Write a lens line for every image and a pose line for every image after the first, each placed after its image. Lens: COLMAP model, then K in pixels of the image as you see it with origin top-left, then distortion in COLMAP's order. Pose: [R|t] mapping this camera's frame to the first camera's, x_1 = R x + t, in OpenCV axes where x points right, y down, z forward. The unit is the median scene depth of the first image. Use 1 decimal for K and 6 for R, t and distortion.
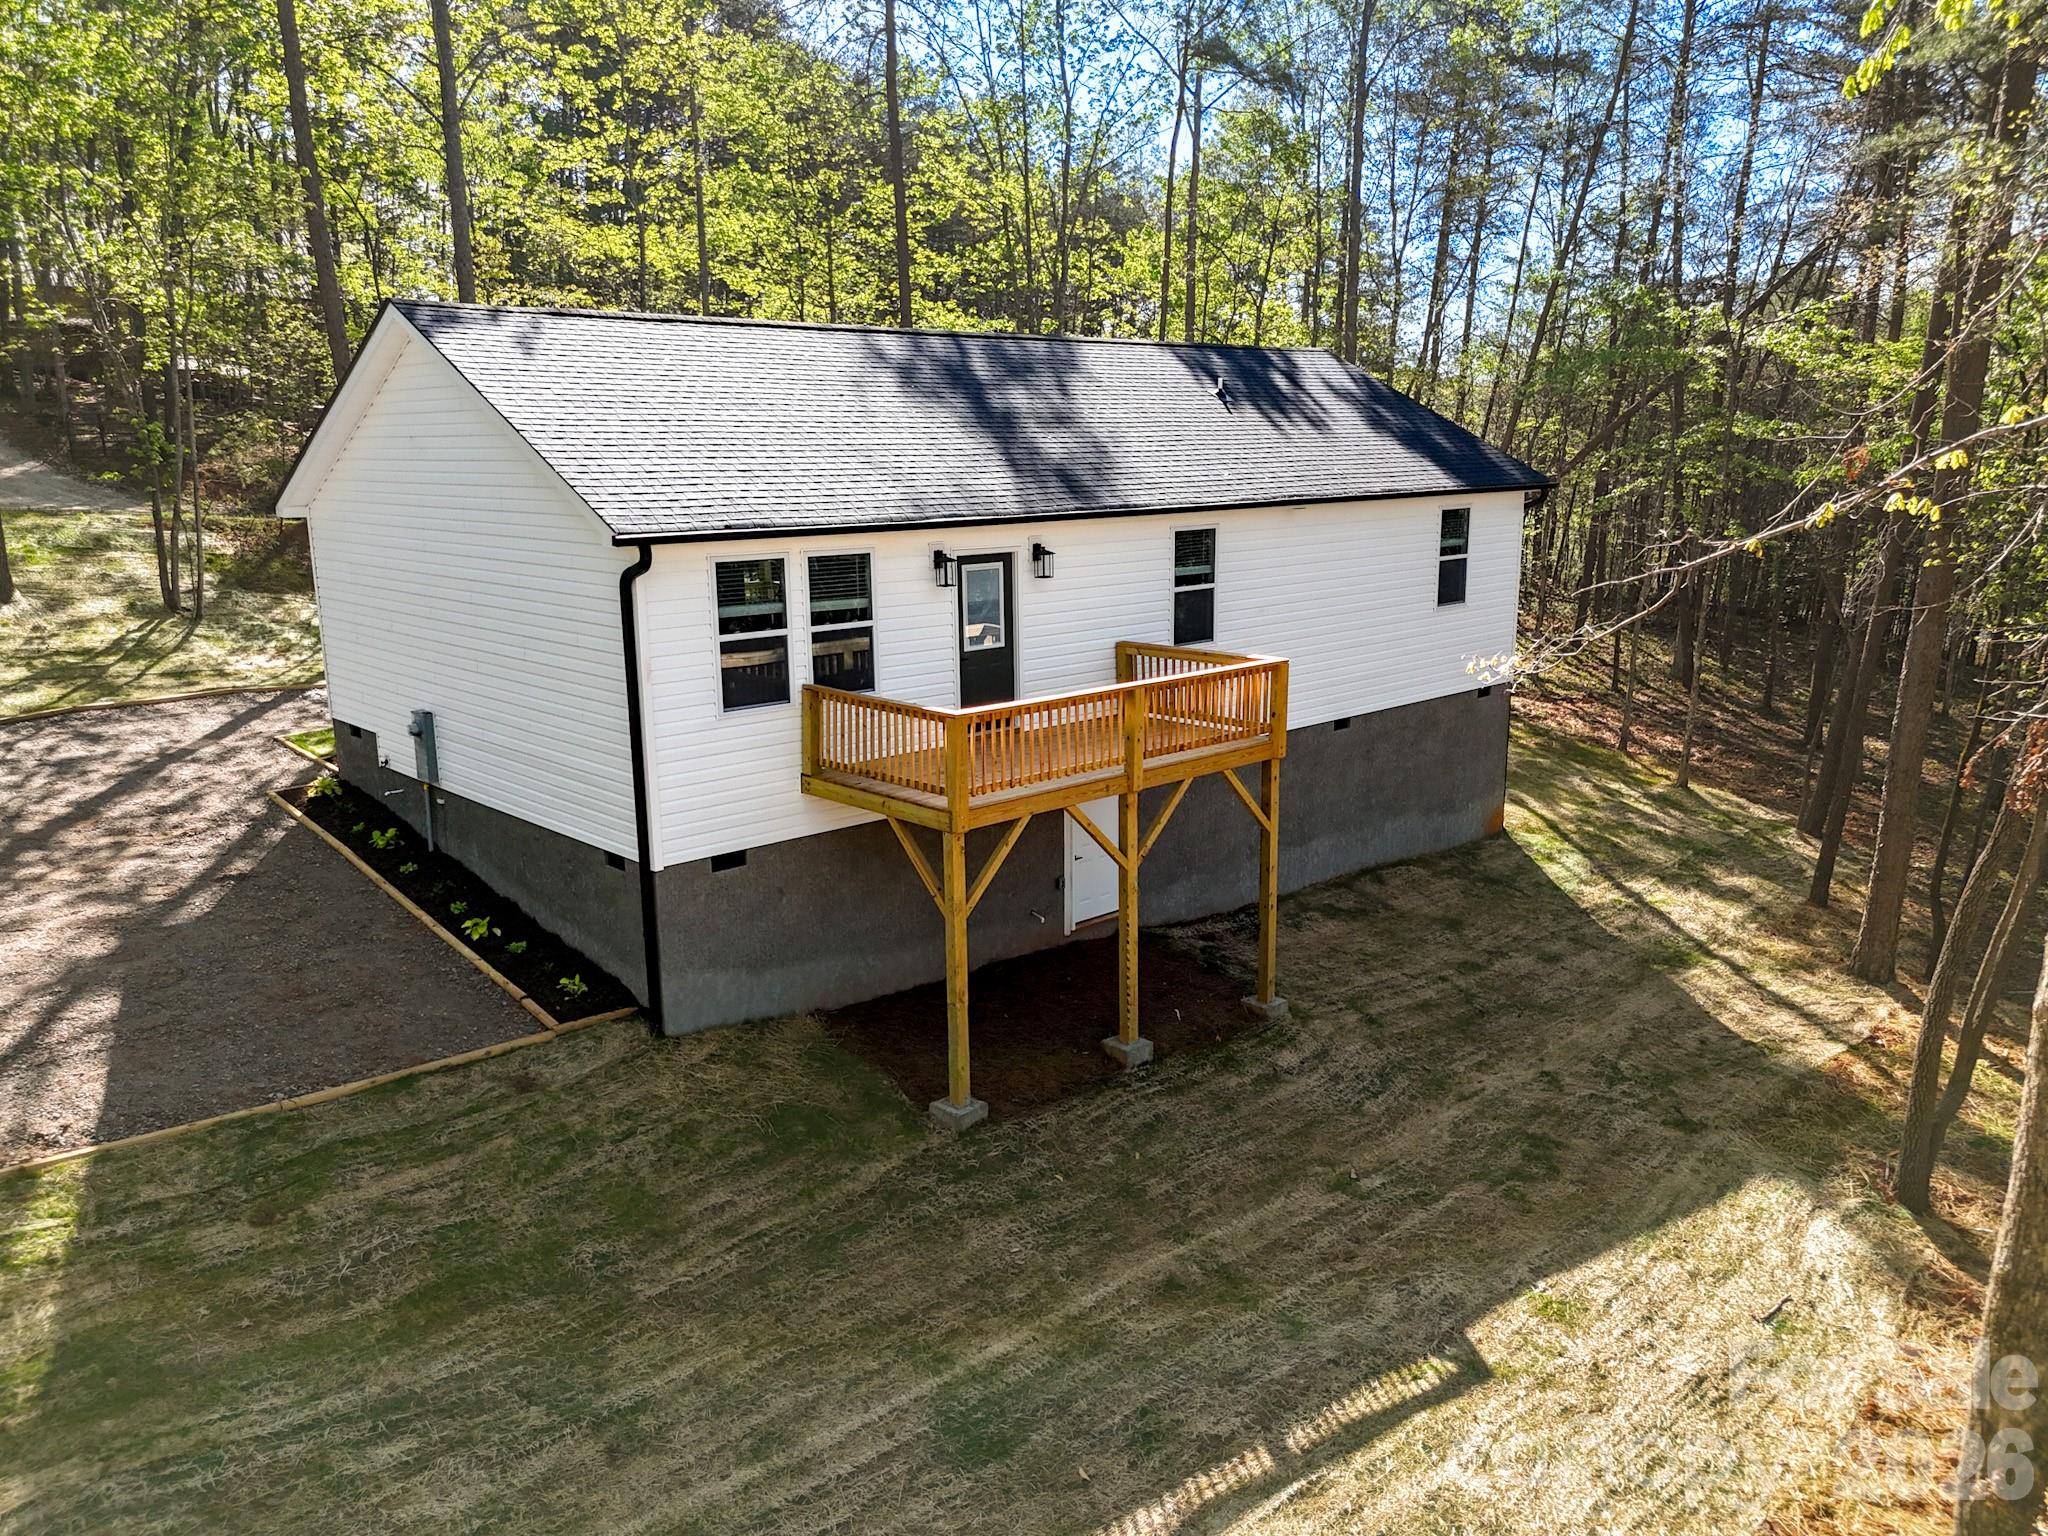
lens RADIAL K [[1408.6, 0, 1019.6], [0, 1408.6, 759.5], [0, 0, 1]] dist [0.061388, -0.002240]
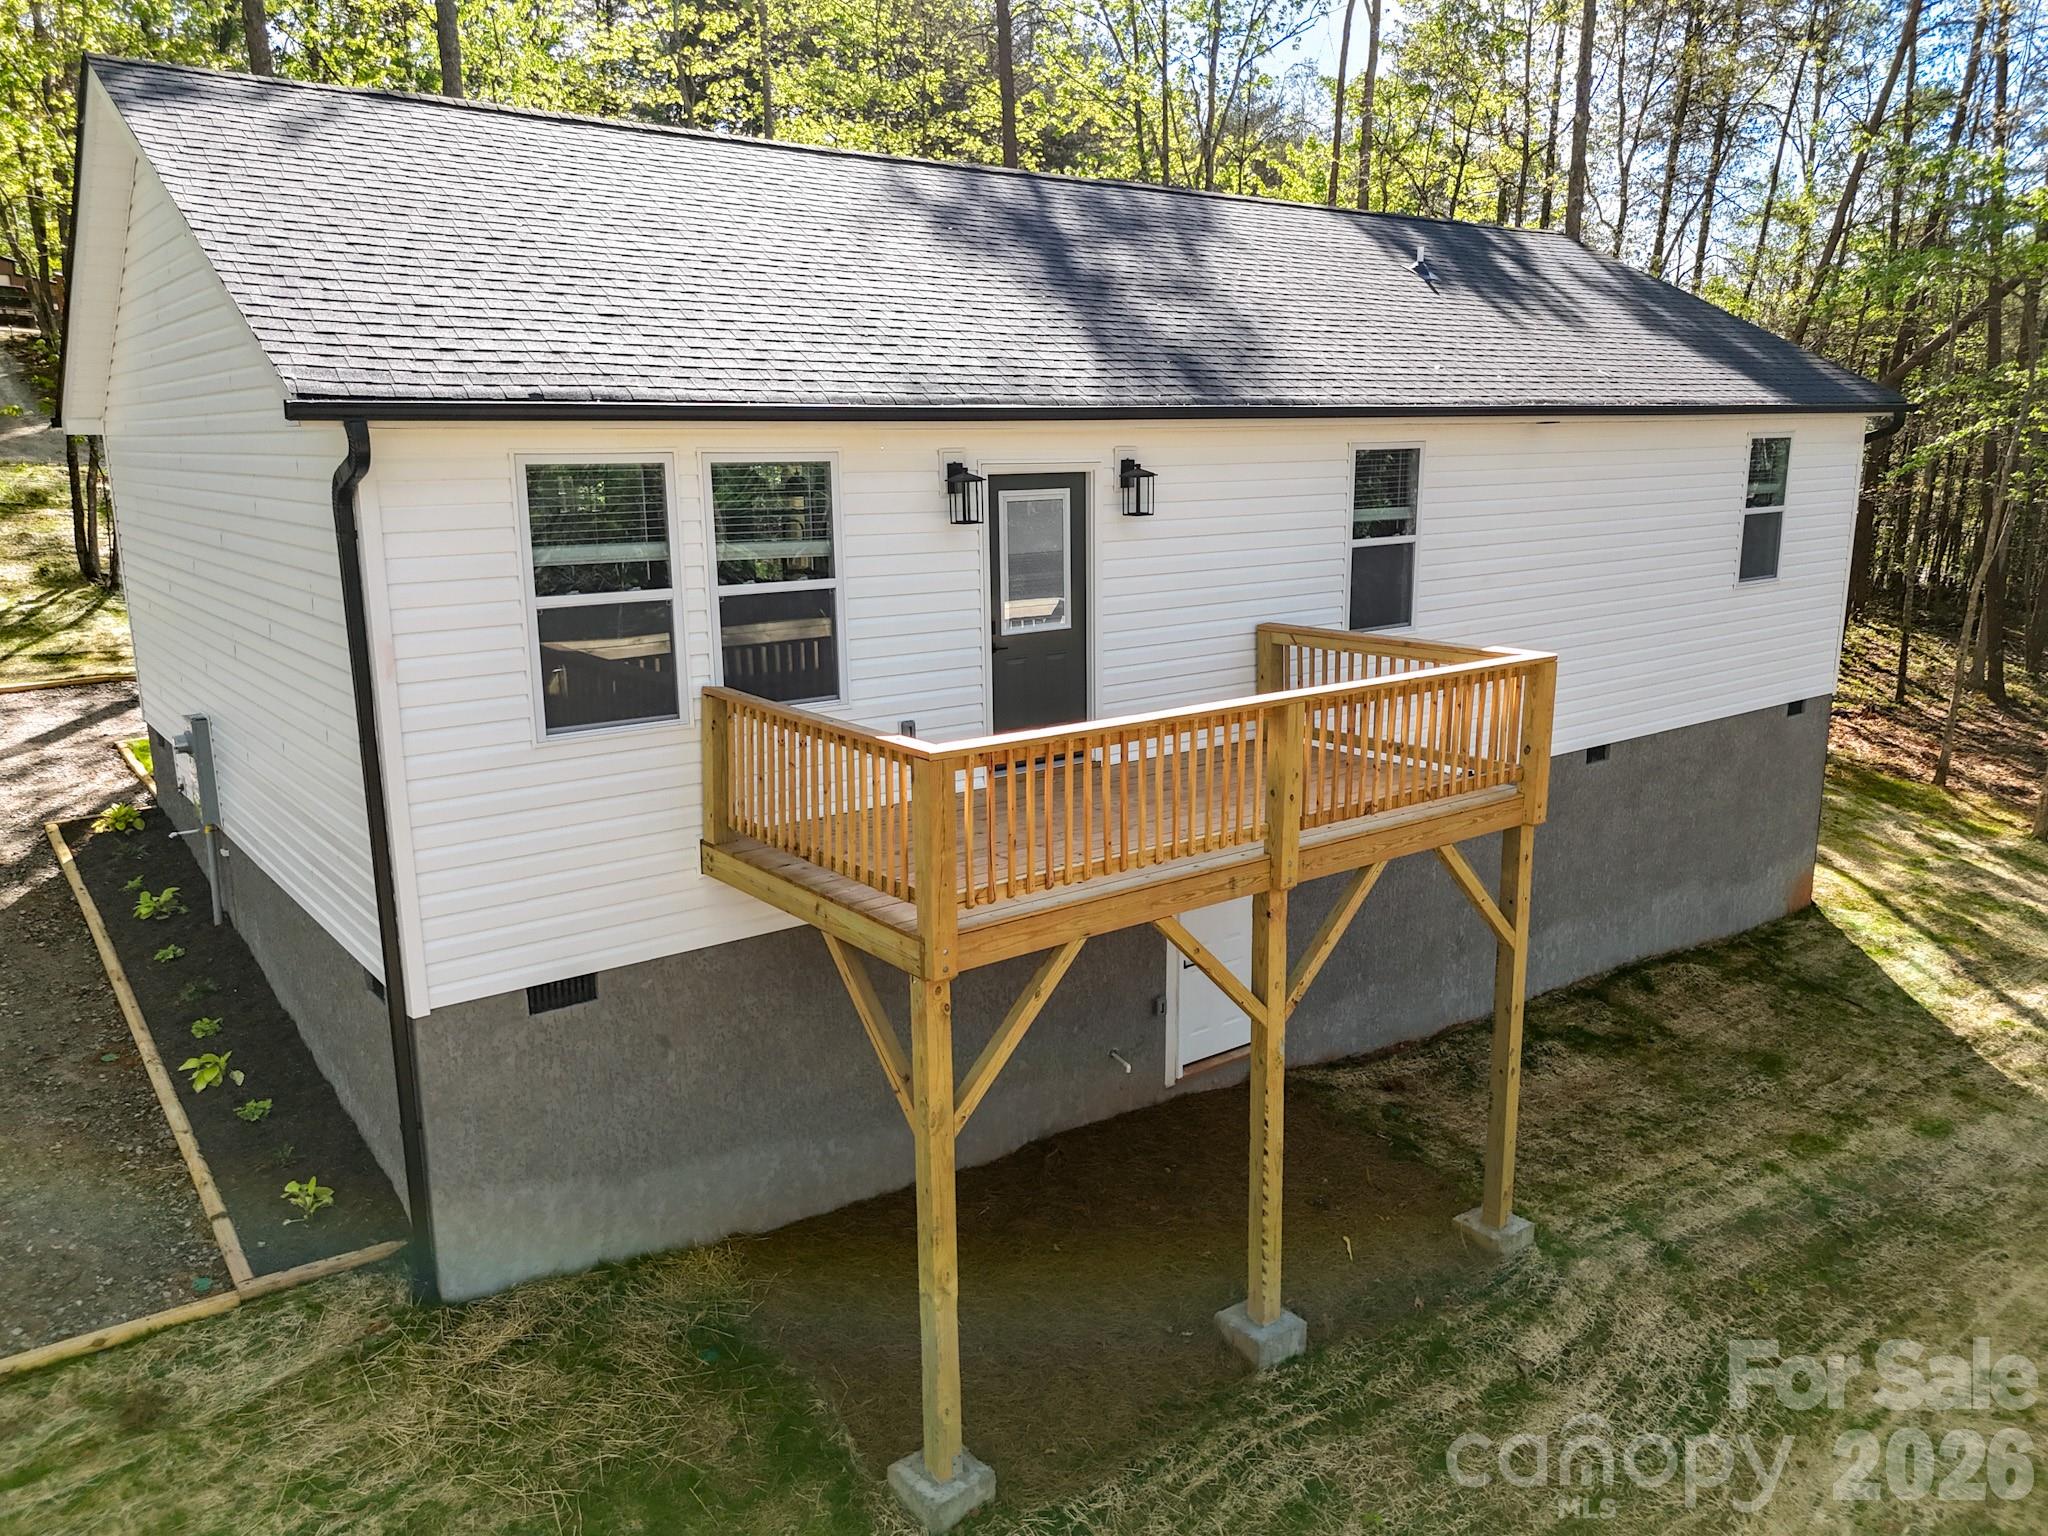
lens RADIAL K [[1530.6, 0, 1023.8], [0, 1530.6, 775.8], [0, 0, 1]] dist [0.045953, -0.003018]
pose [[0.996159, 0.020663, -0.085091, 0.026047], [-0.019956, 0.999759, 0.009150, -0.021566], [0.085259, -0.007417, 0.996331, 0.330756]]
